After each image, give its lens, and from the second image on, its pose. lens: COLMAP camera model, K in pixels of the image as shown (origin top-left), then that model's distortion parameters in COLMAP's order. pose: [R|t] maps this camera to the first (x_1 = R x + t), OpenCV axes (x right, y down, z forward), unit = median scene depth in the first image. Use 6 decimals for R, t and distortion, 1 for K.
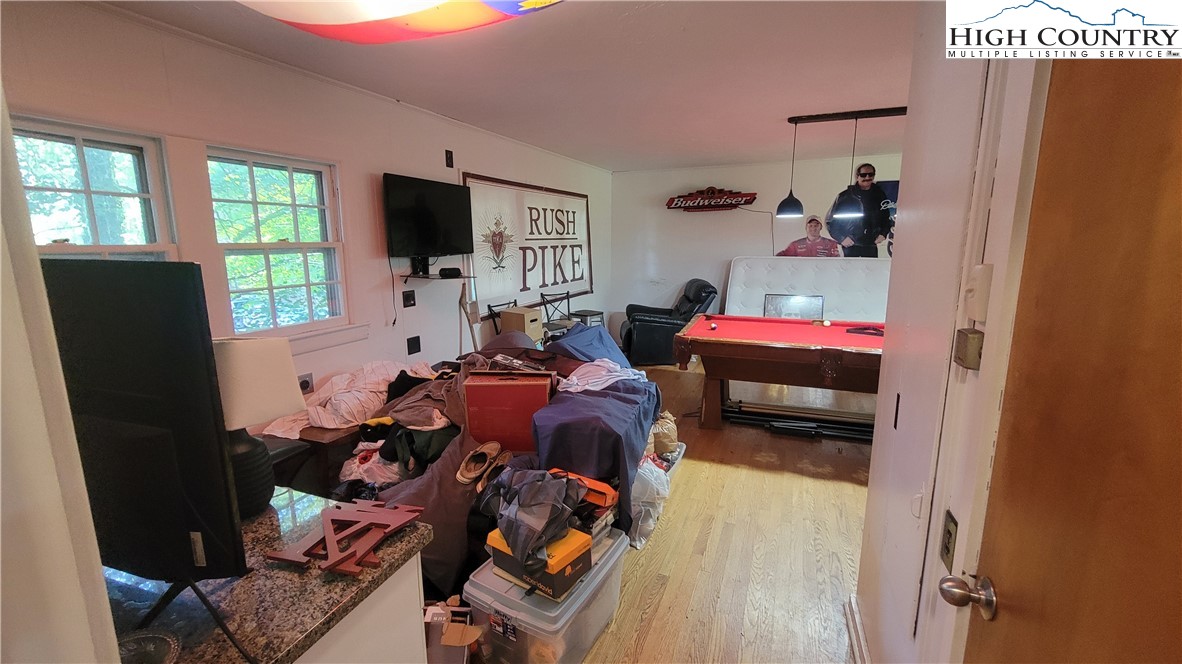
lens RADIAL K [[480.1, 0, 590.4], [0, 480.1, 327.4], [0, 0, 1]] dist [-0.002229, -0.000400]
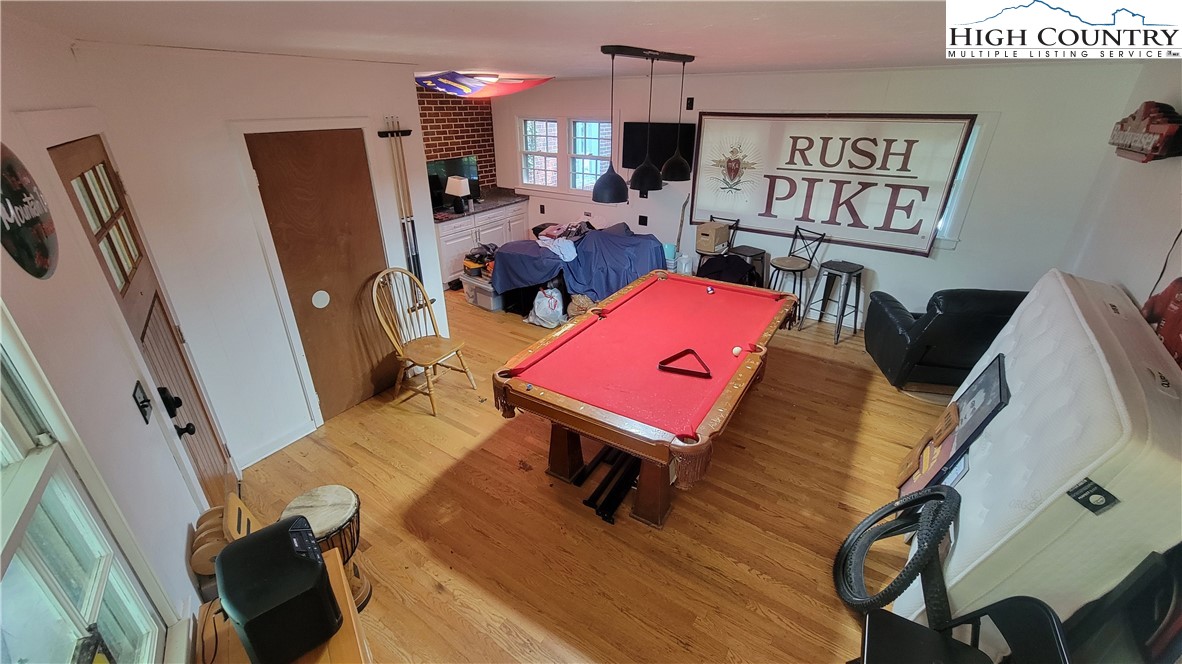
lens RADIAL K [[480.1, 0, 589.3], [0, 480.1, 328.1], [0, 0, 1]] dist [-0.002229, -0.000400]
pose [[-0.188065, 0.424656, -0.885606, 0.984284], [-0.177186, 0.872232, 0.455870, -0.272073], [0.966042, 0.242650, -0.088793, 0.741213]]
